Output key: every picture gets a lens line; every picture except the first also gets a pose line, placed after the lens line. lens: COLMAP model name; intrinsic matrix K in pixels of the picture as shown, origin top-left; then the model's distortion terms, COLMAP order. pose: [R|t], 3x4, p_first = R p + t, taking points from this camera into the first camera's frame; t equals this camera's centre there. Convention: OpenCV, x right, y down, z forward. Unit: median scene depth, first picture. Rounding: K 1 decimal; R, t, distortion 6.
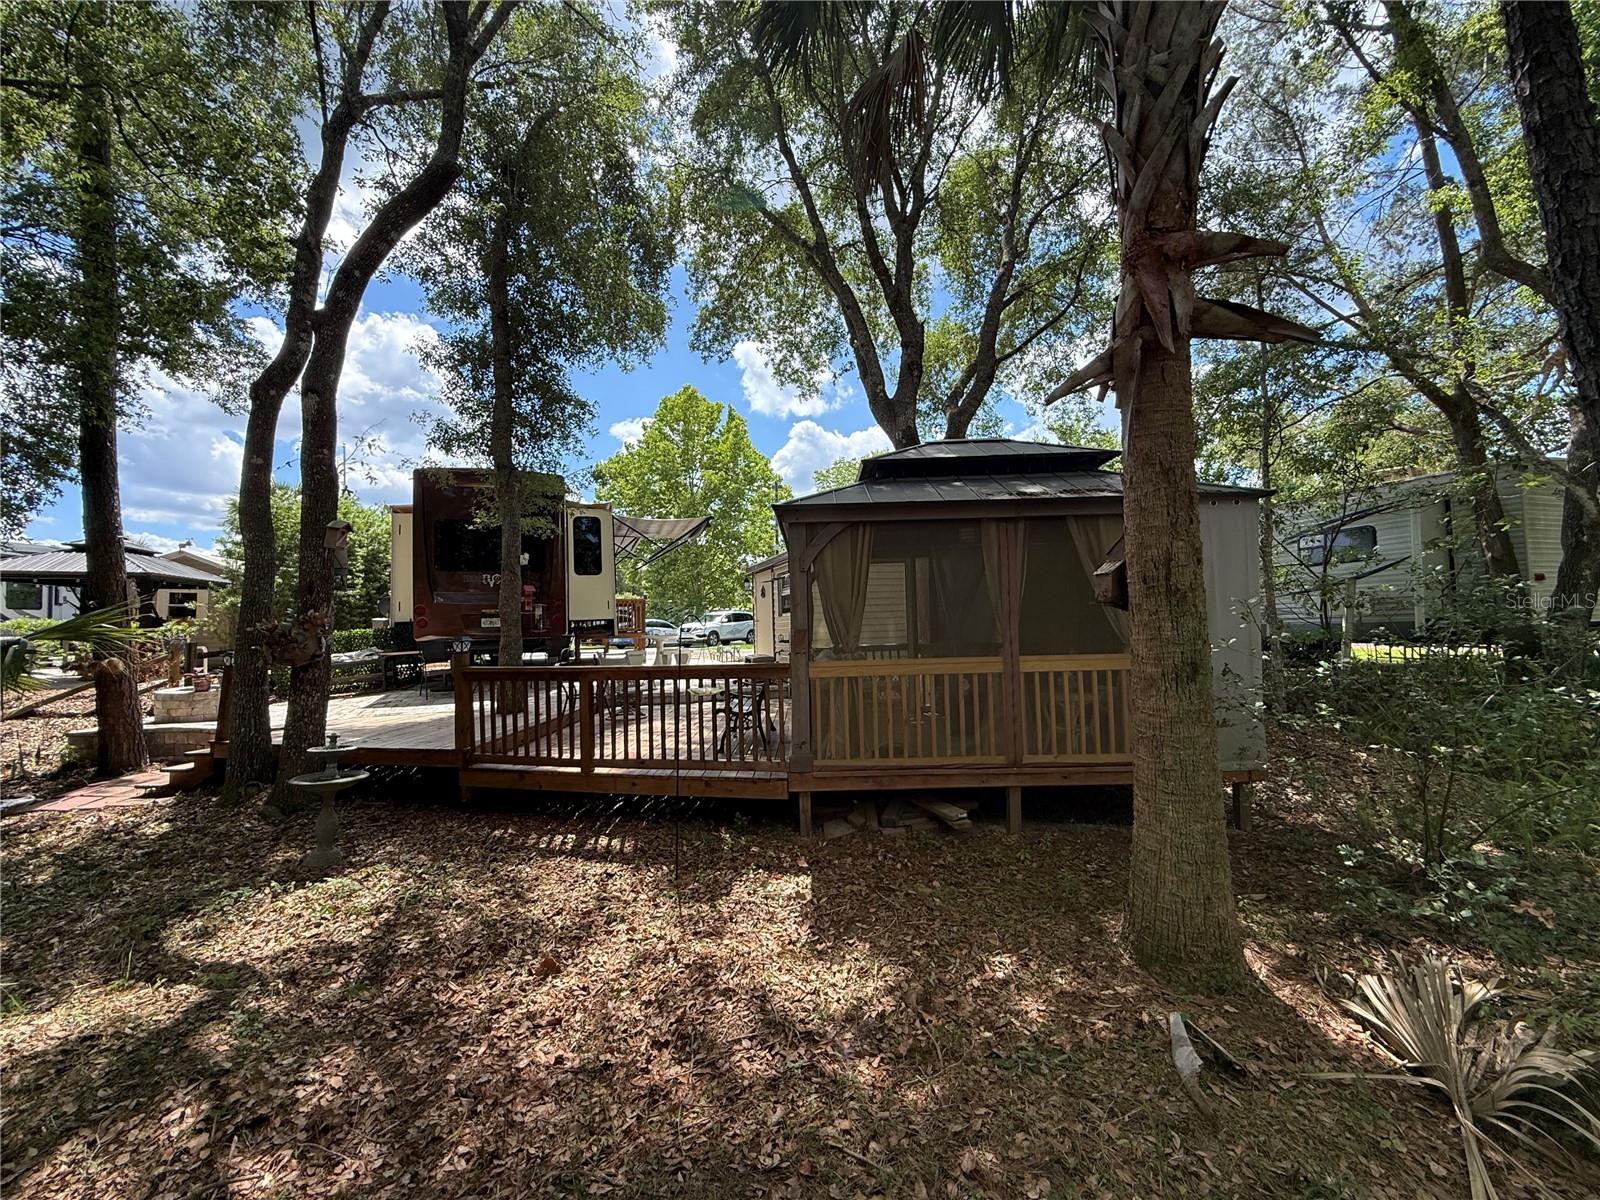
lens RADIAL K [[644.4, 0, 798.5], [0, 644.4, 601.1], [0, 0, 1]] dist [0.000918, -0.000164]
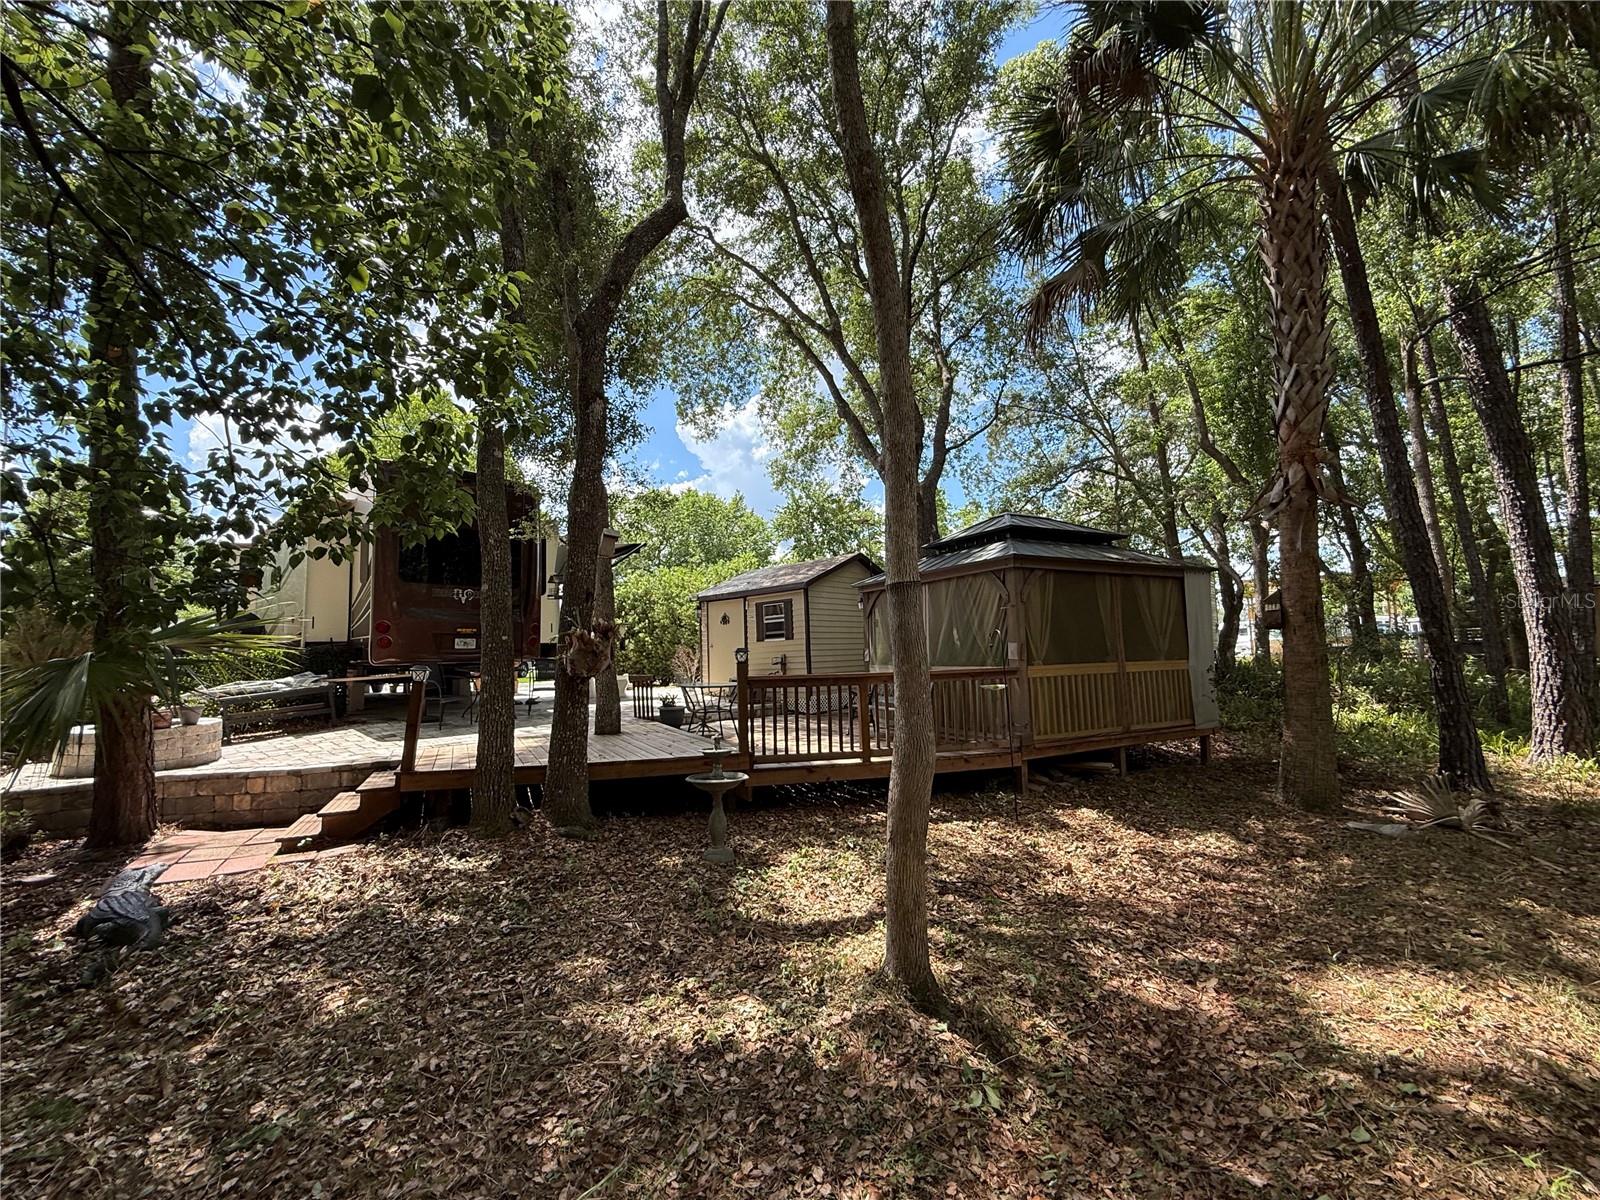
lens RADIAL K [[644.4, 0, 798.5], [0, 644.4, 601.1], [0, 0, 1]] dist [0.000918, -0.000164]
pose [[0.882080, 0.039047, 0.469478, -1.076146], [-0.016747, 0.998528, -0.051583, 0.030731], [-0.470802, 0.037638, 0.881436, -0.016810]]
